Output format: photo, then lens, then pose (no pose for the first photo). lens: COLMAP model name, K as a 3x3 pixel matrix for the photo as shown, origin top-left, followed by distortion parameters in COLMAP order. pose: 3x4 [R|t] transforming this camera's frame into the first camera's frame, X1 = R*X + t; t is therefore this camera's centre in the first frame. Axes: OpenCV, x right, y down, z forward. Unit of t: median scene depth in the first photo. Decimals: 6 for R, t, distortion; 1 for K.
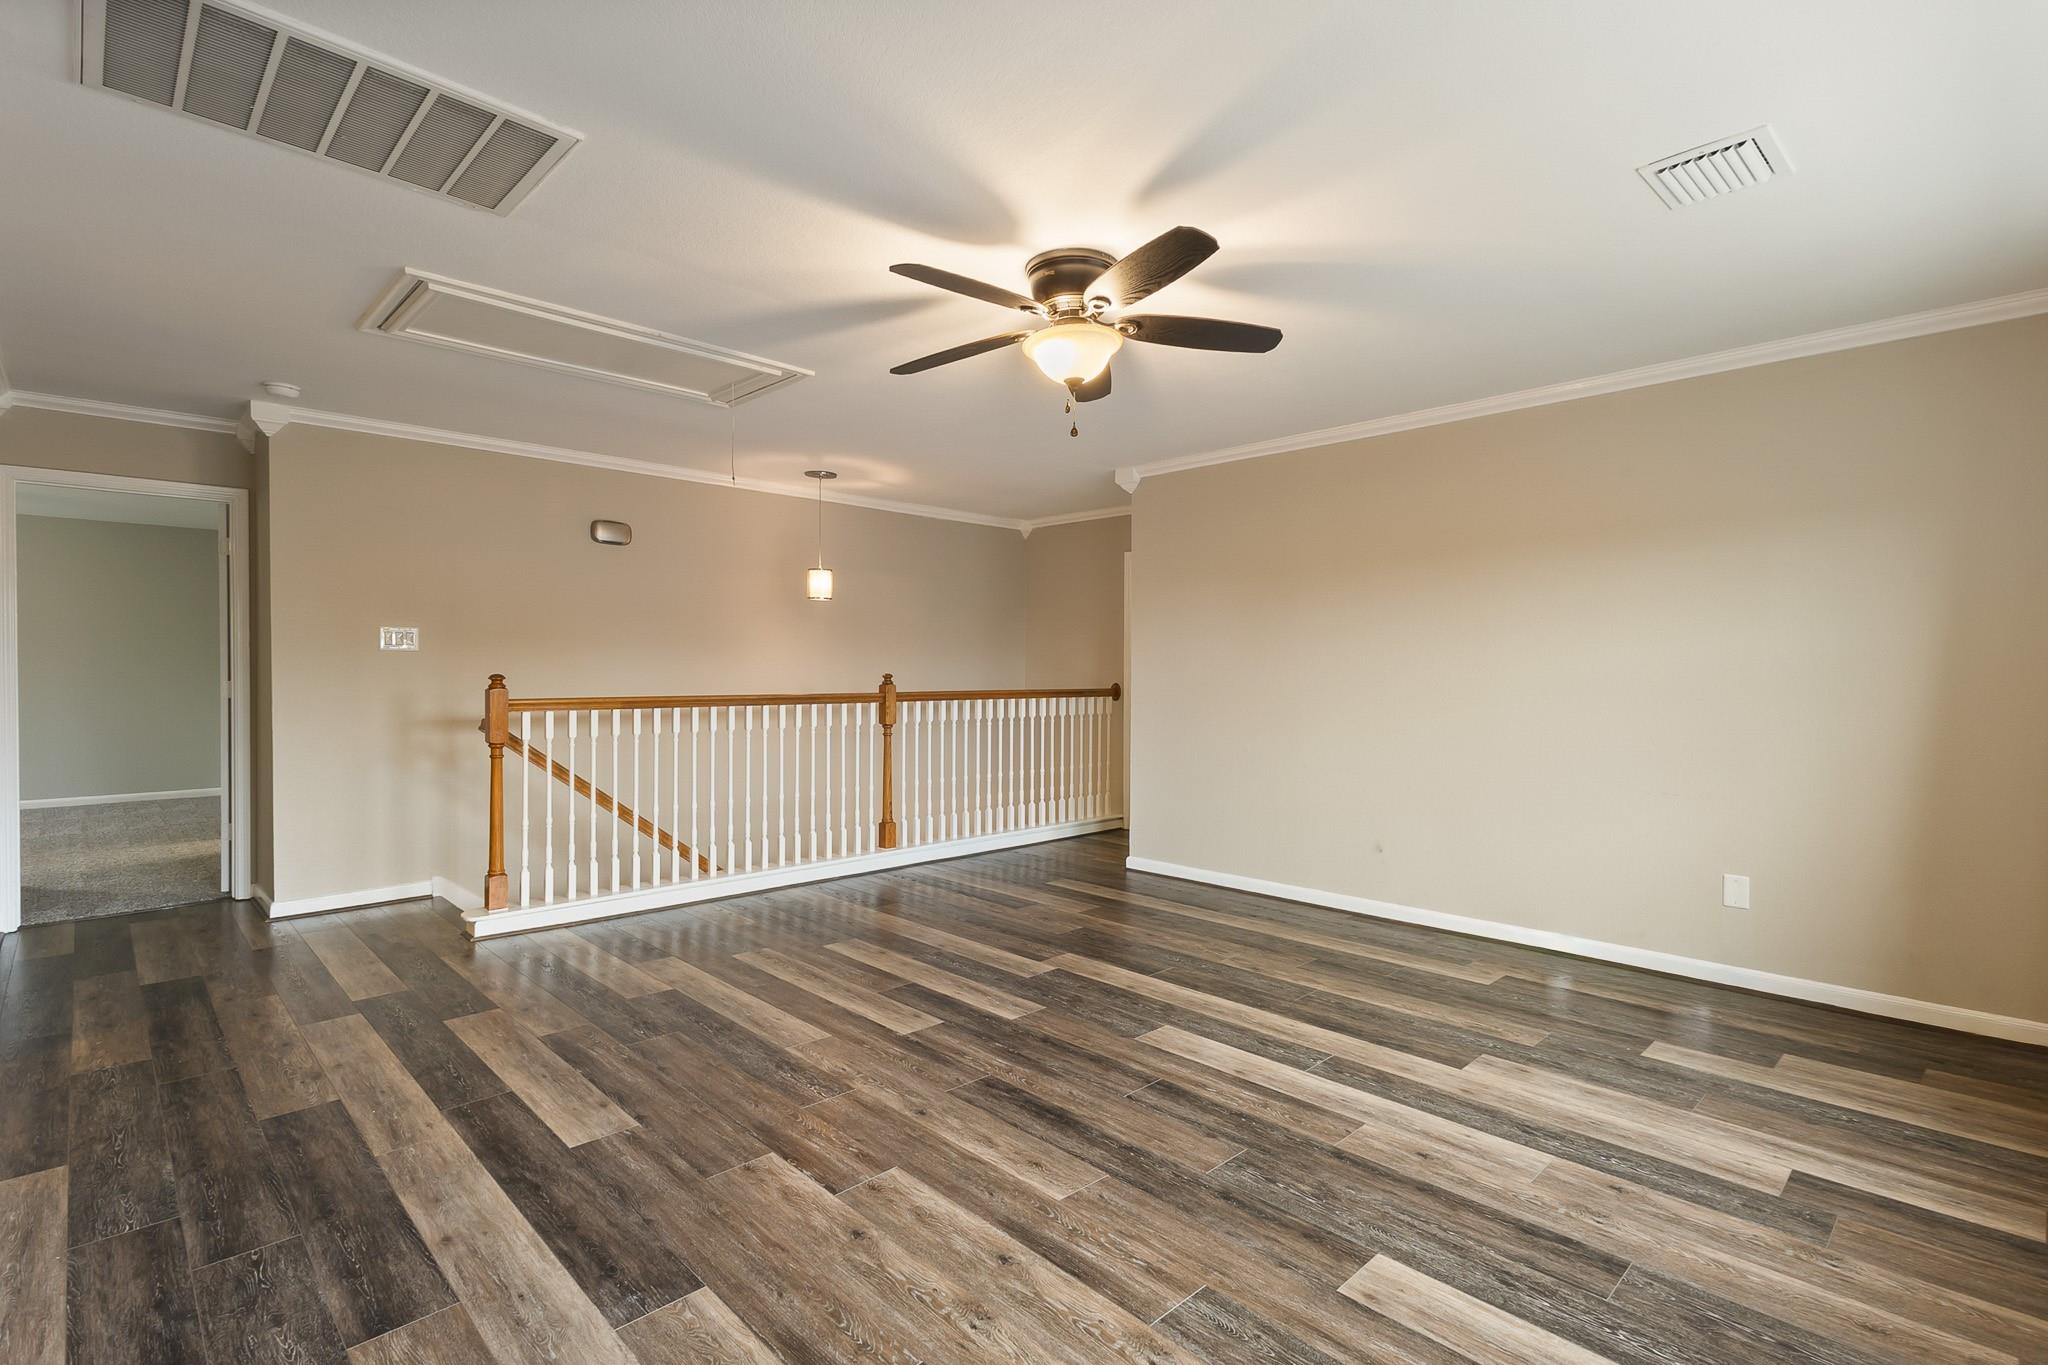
lens RADIAL K [[934.8, 0, 1024.0], [0, 934.8, 682.5], [0, 0, 1]] dist [0.021478, 0.000005]
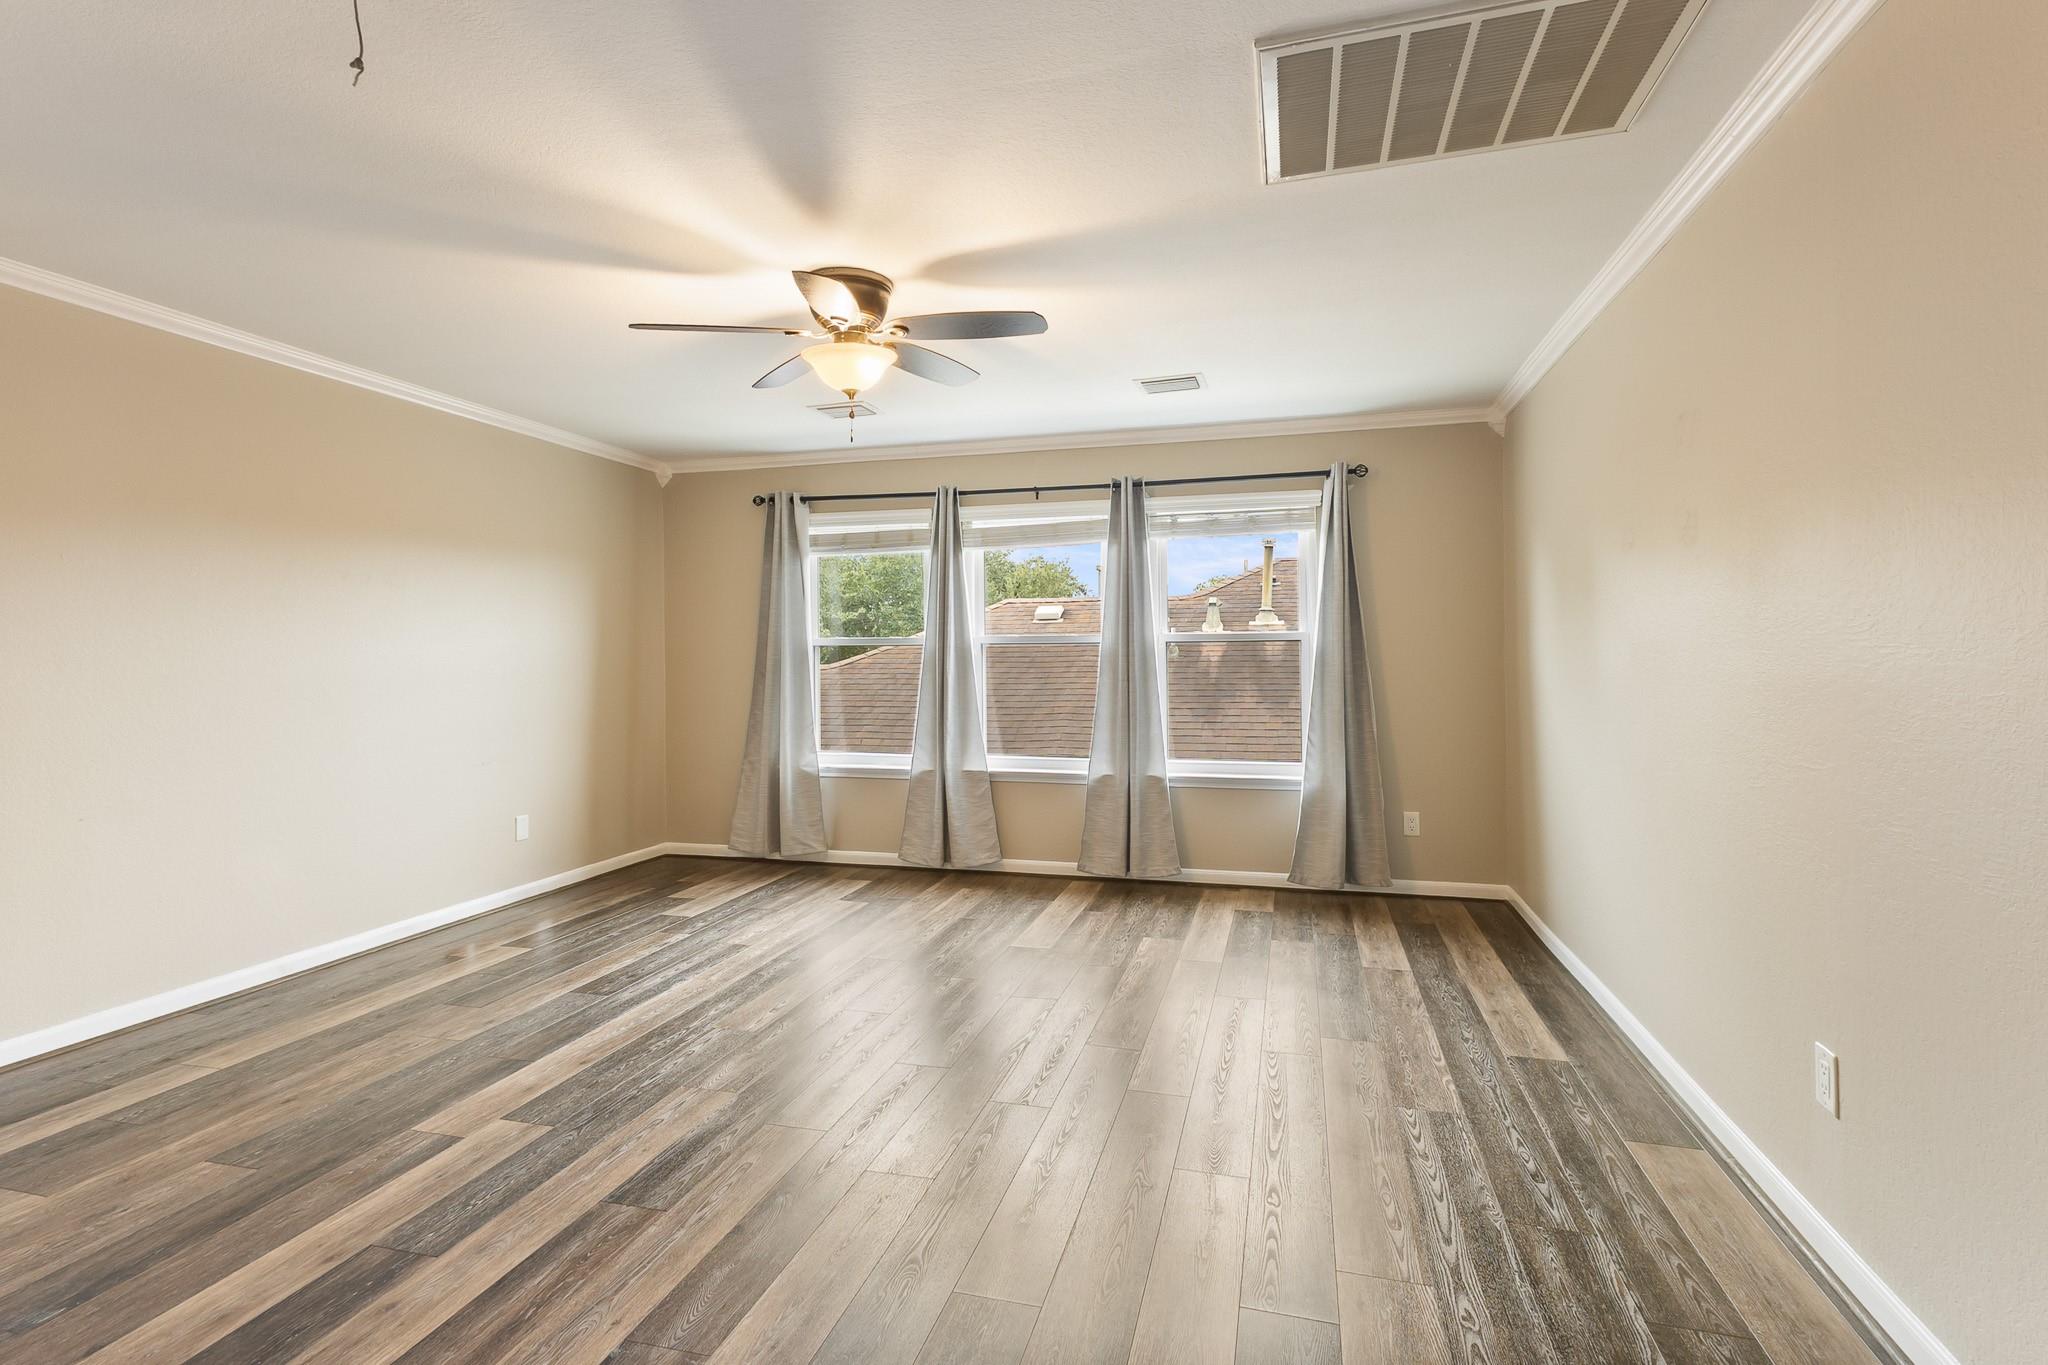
lens RADIAL K [[963.9, 0, 1028.9], [0, 963.9, 663.8], [0, 0, 1]] dist [0.017677, -0.000761]
pose [[-0.495234, -0.006877, 0.868733, -0.702313], [0.016330, 0.999718, 0.017222, -0.016293], [-0.868606, 0.022715, -0.494982, 0.968134]]
